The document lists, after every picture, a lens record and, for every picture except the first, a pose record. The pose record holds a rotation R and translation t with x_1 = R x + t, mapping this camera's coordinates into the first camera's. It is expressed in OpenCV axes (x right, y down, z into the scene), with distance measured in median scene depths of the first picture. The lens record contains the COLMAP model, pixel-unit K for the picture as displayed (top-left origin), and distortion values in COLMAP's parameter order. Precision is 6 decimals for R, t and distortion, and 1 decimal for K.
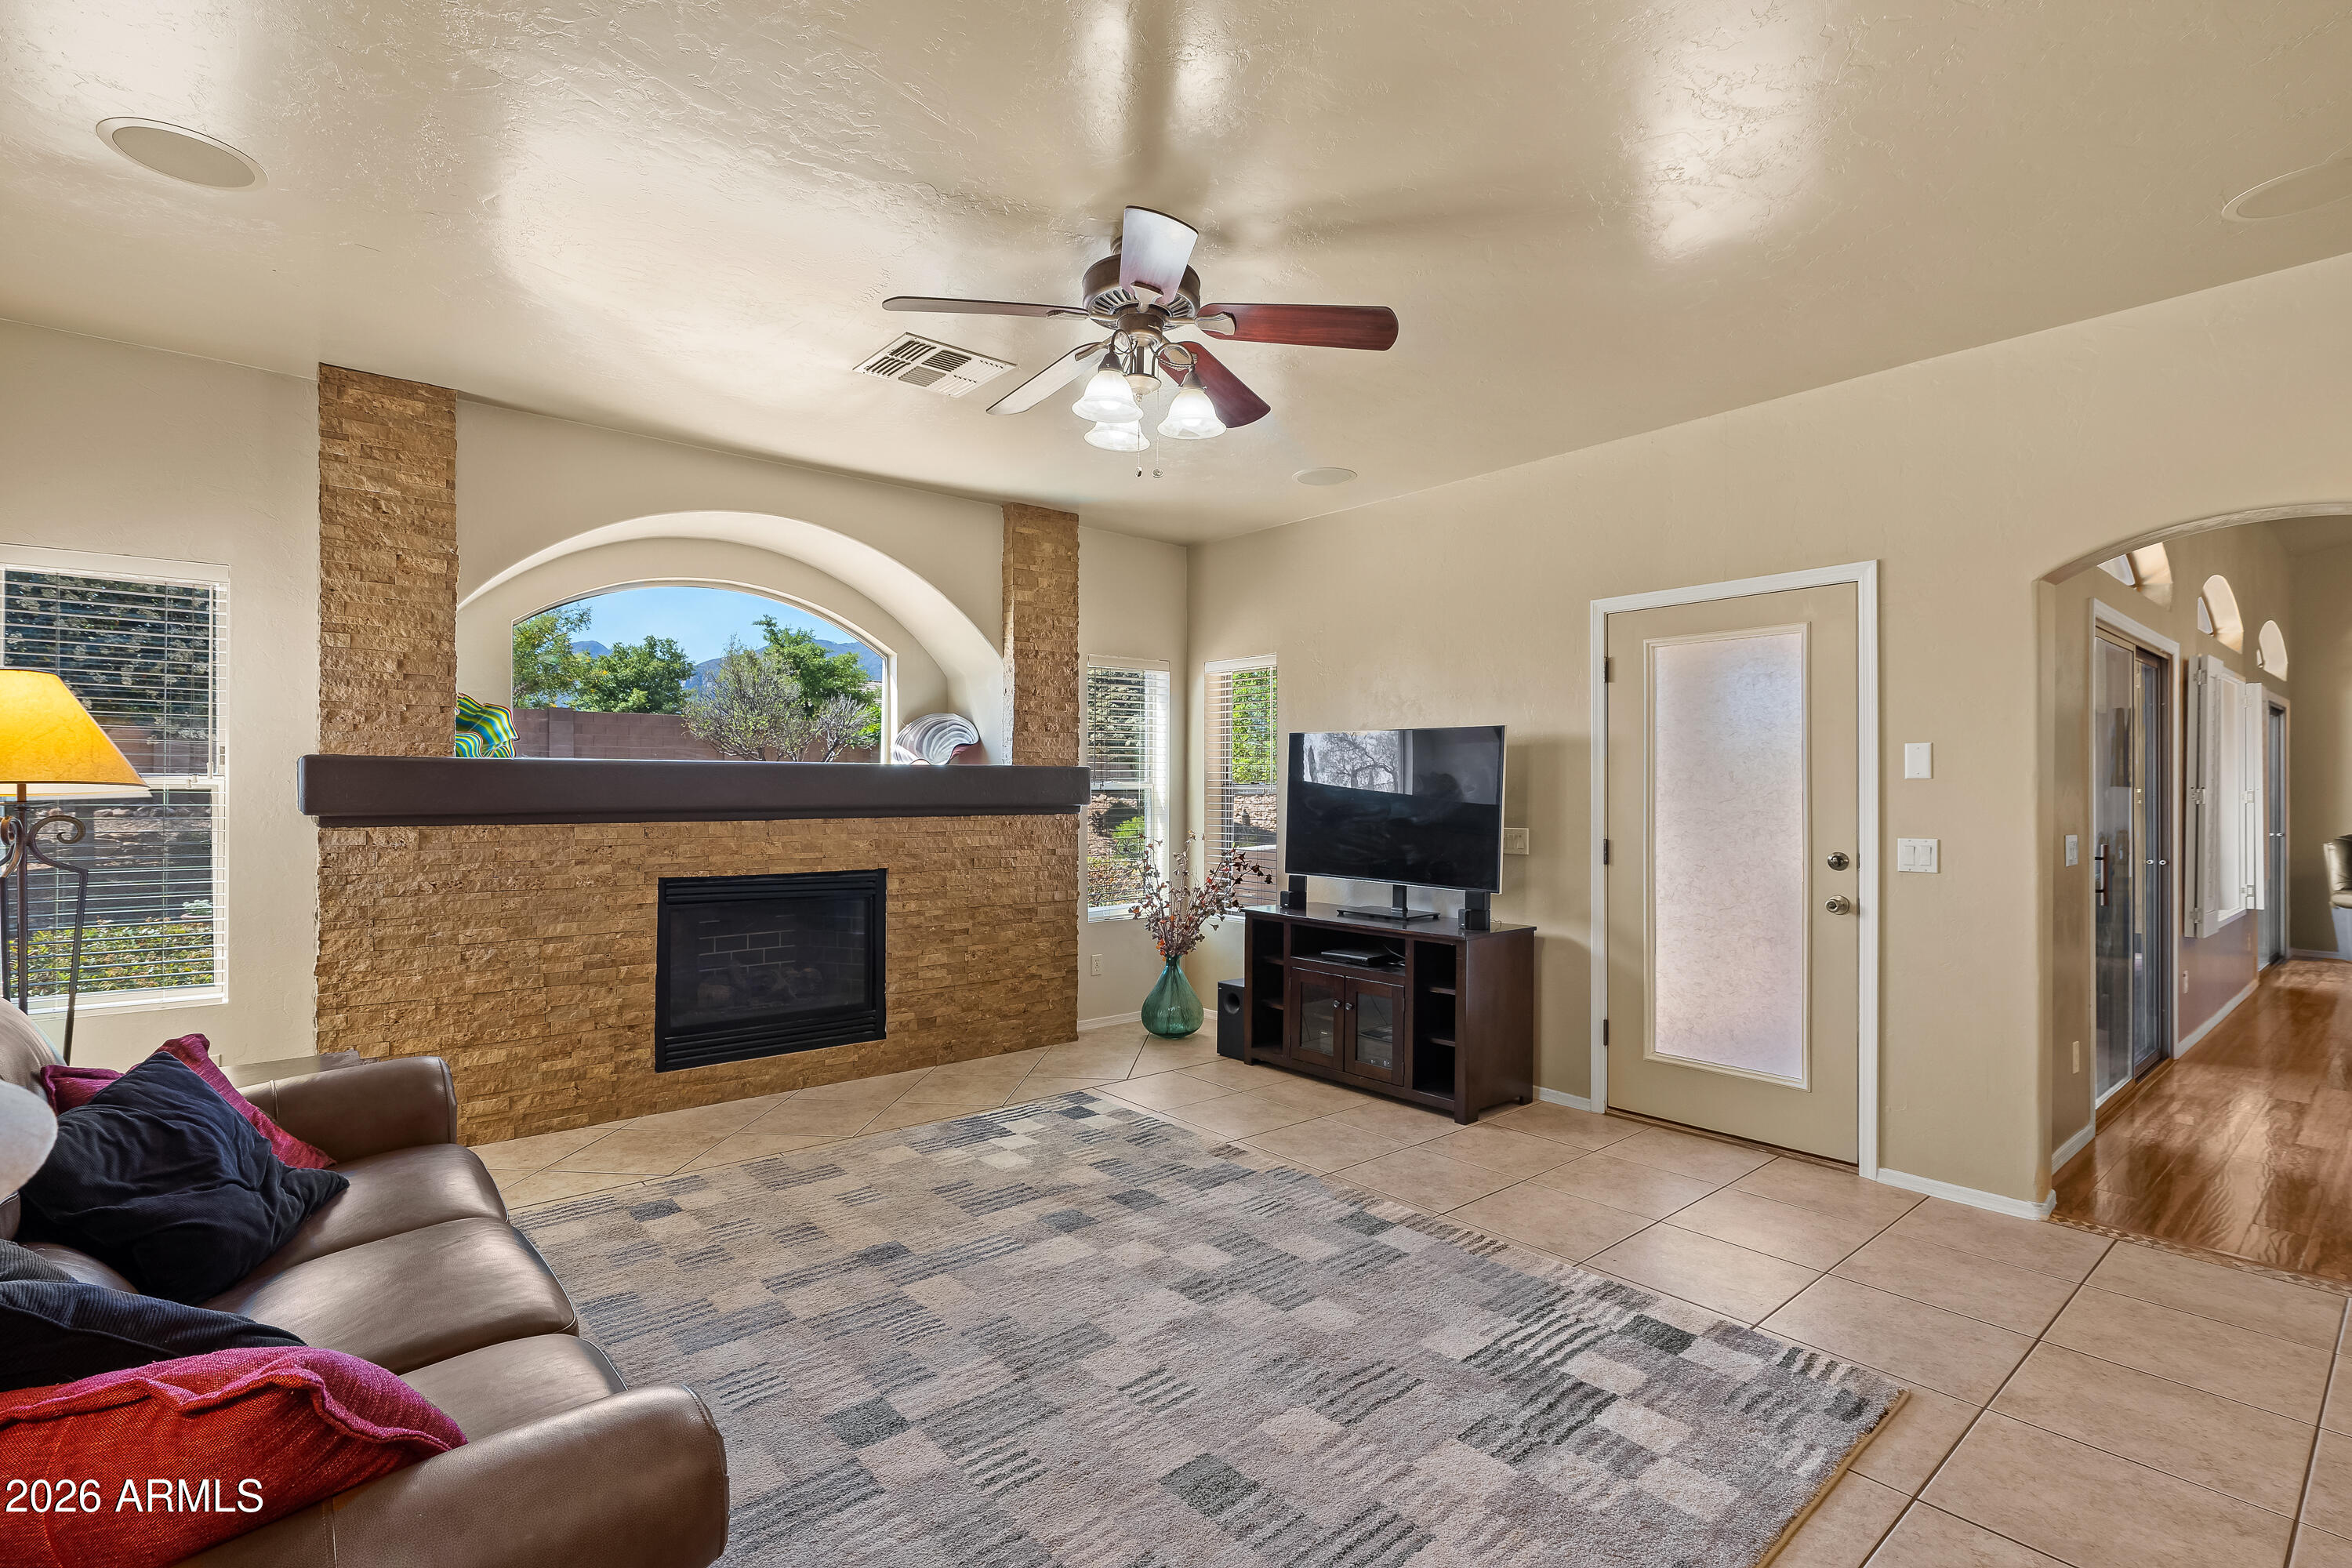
lens RADIAL K [[1091.0, 0, 1163.3], [0, 1091.0, 781.7], [0, 0, 1]] dist [-0.001265, 0.000684]
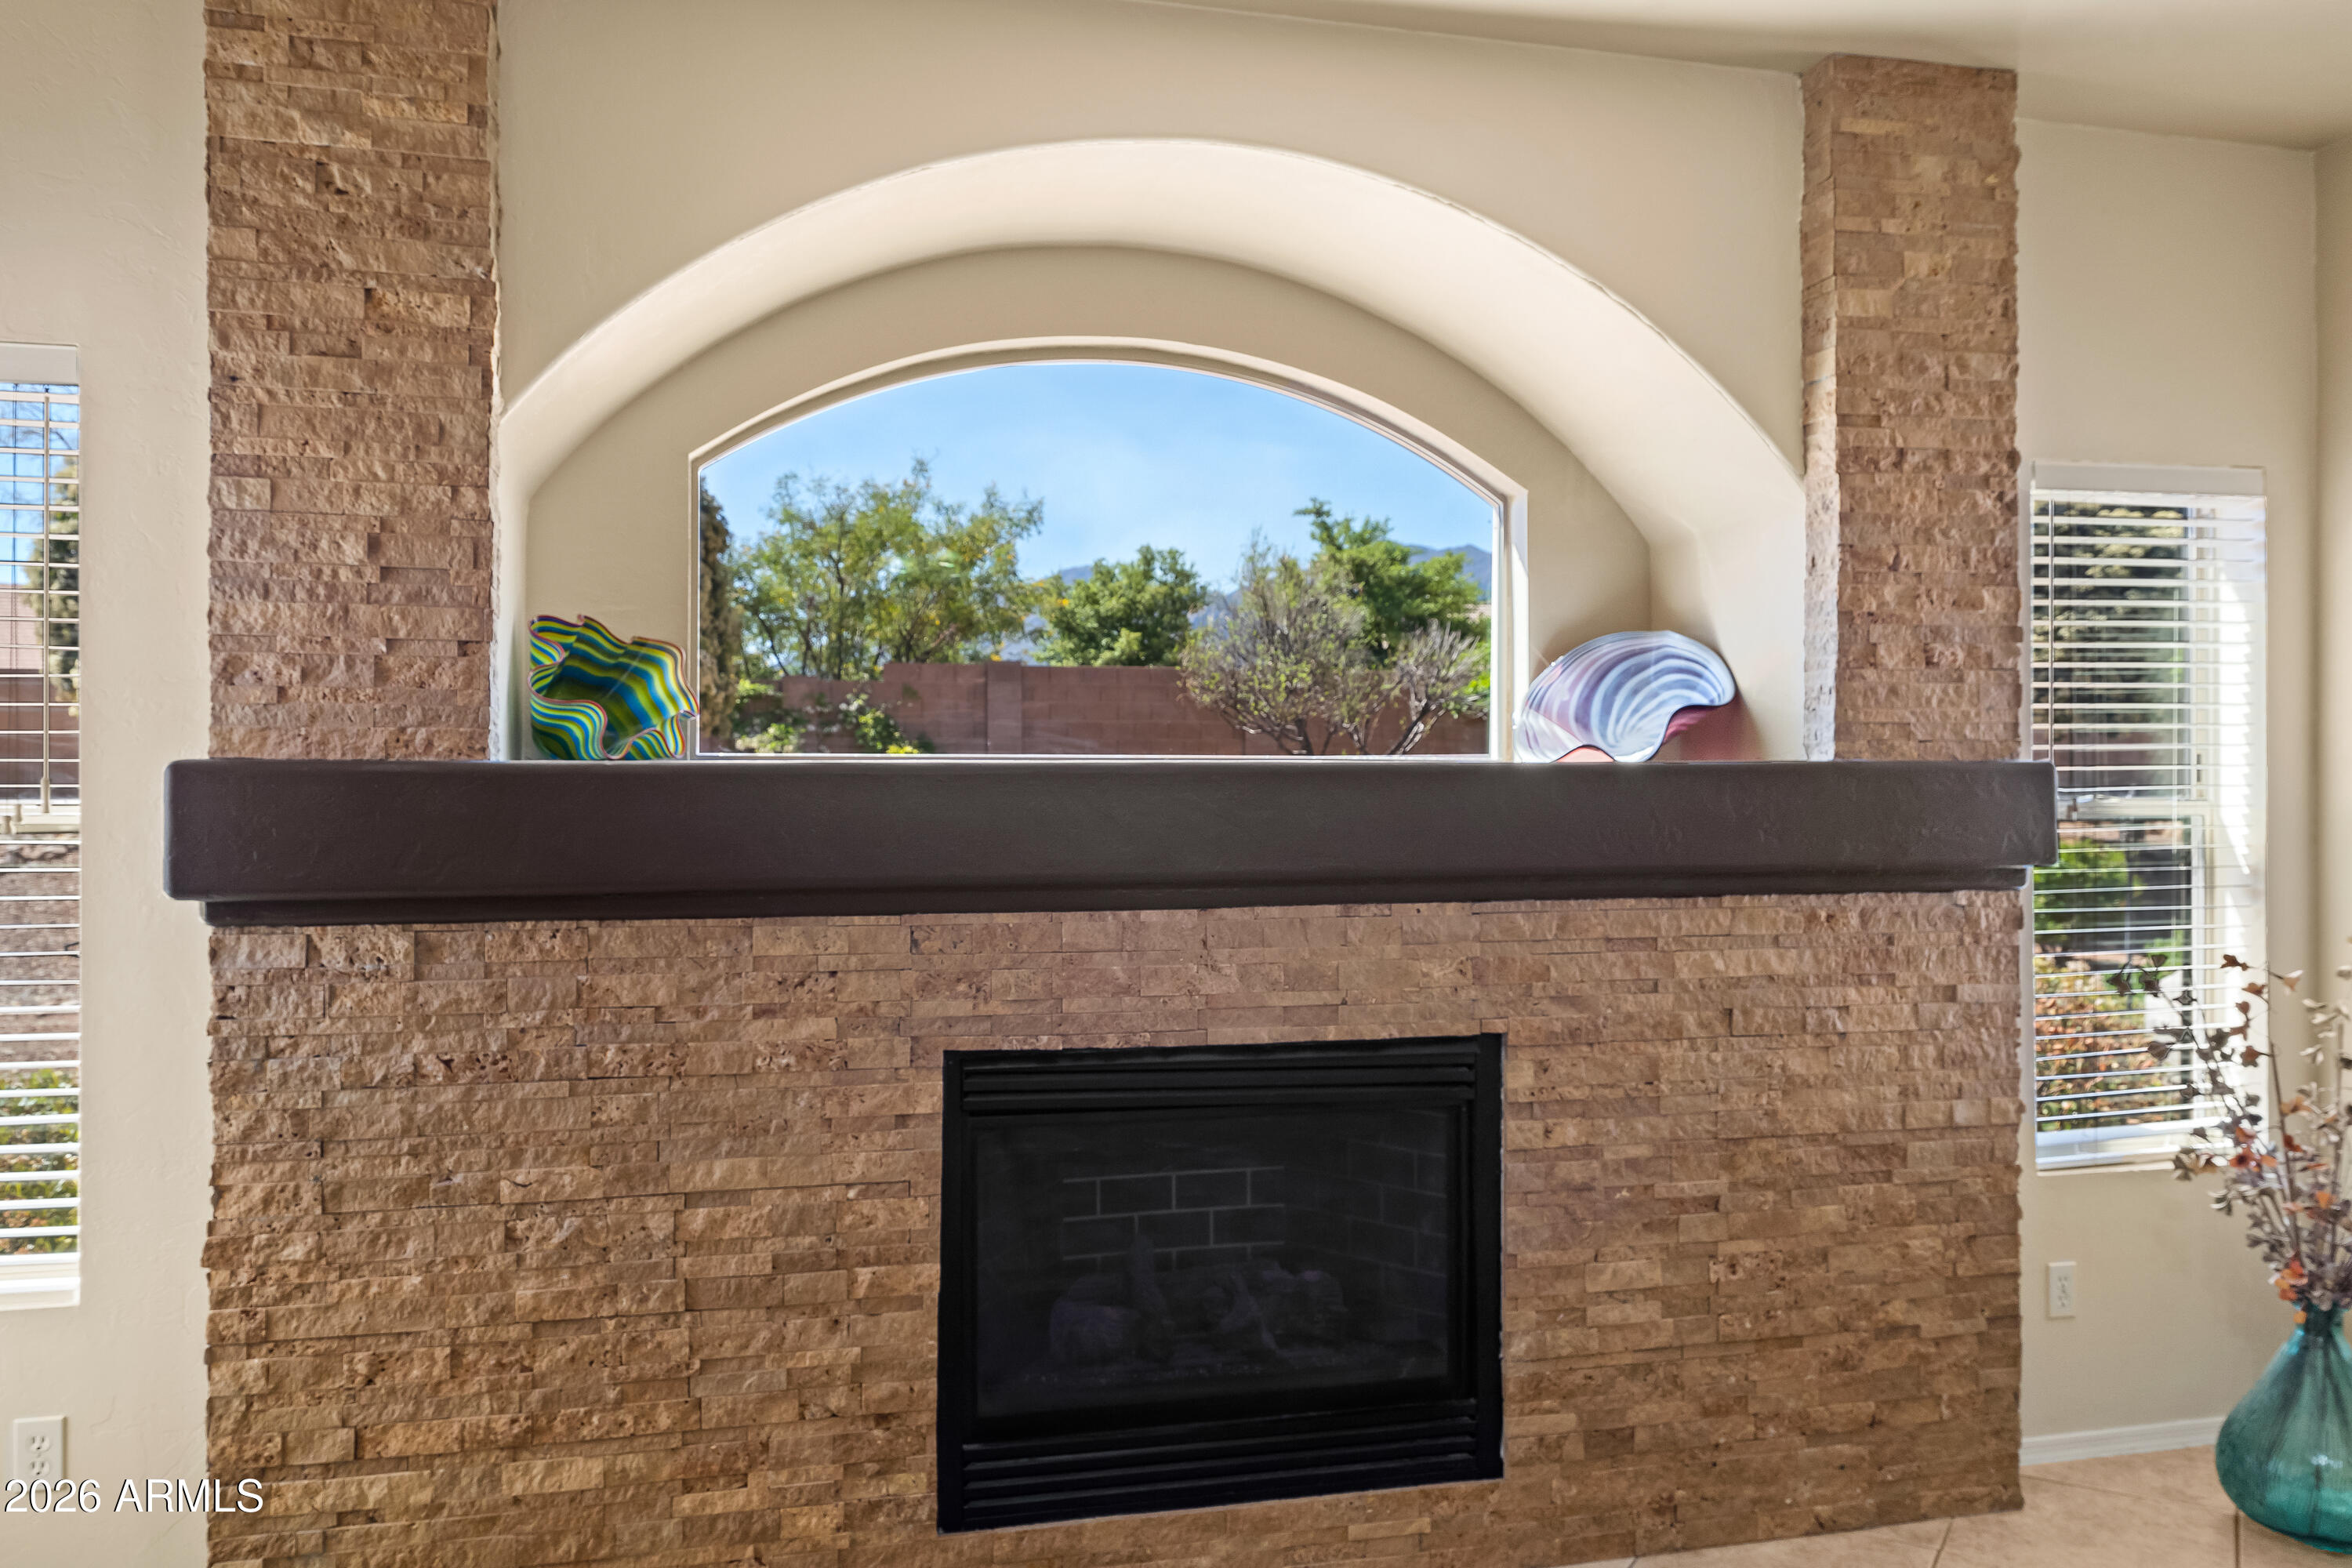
lens RADIAL K [[1789.7, 0, 1168.7], [0, 1789.7, 772.3], [0, 0, 1]] dist [0.004017, 0.006764]
pose [[0.905013, -0.004243, -0.425364, -0.104861], [0.004994, 0.999987, 0.000651, -0.015291], [0.425356, -0.002713, 0.905022, 0.435475]]
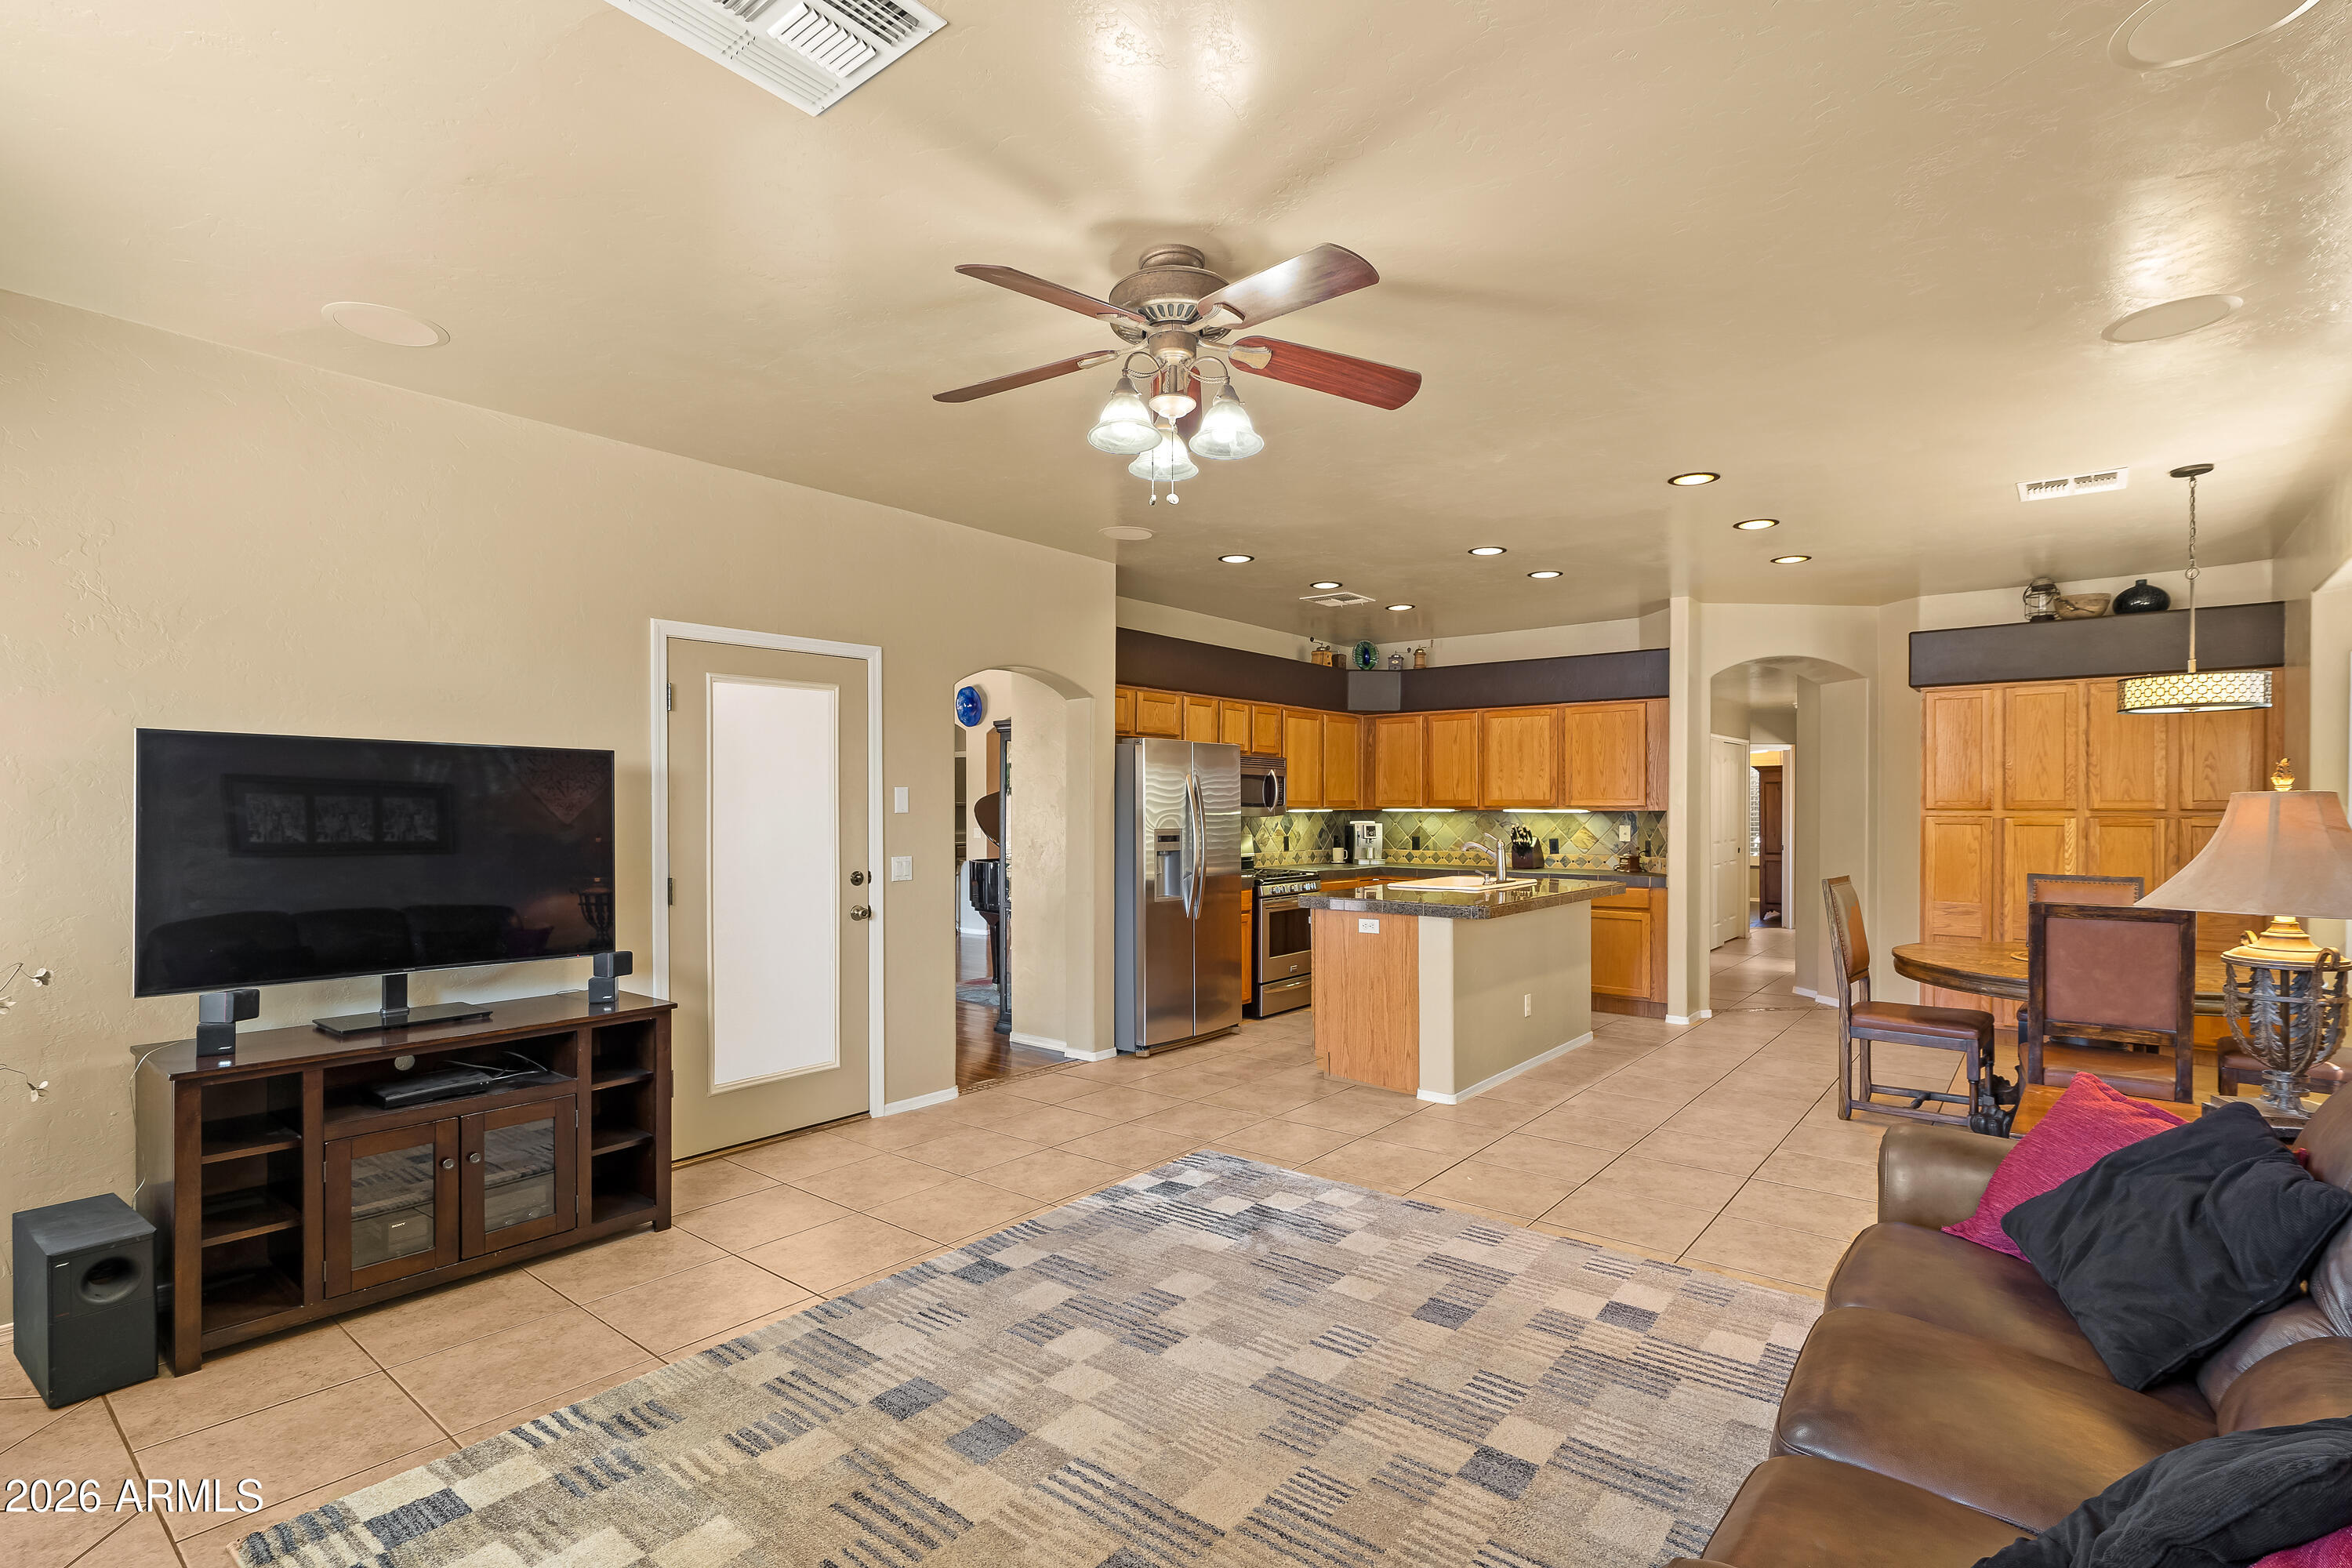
lens RADIAL K [[1119.8, 0, 1179.8], [0, 1119.8, 807.4], [0, 0, 1]] dist [-0.004612, -0.000206]
pose [[-0.196721, -0.007115, 0.980434, -0.630990], [-0.007413, 0.999956, 0.005769, -0.016888], [-0.980432, -0.006133, -0.196765, 0.770512]]
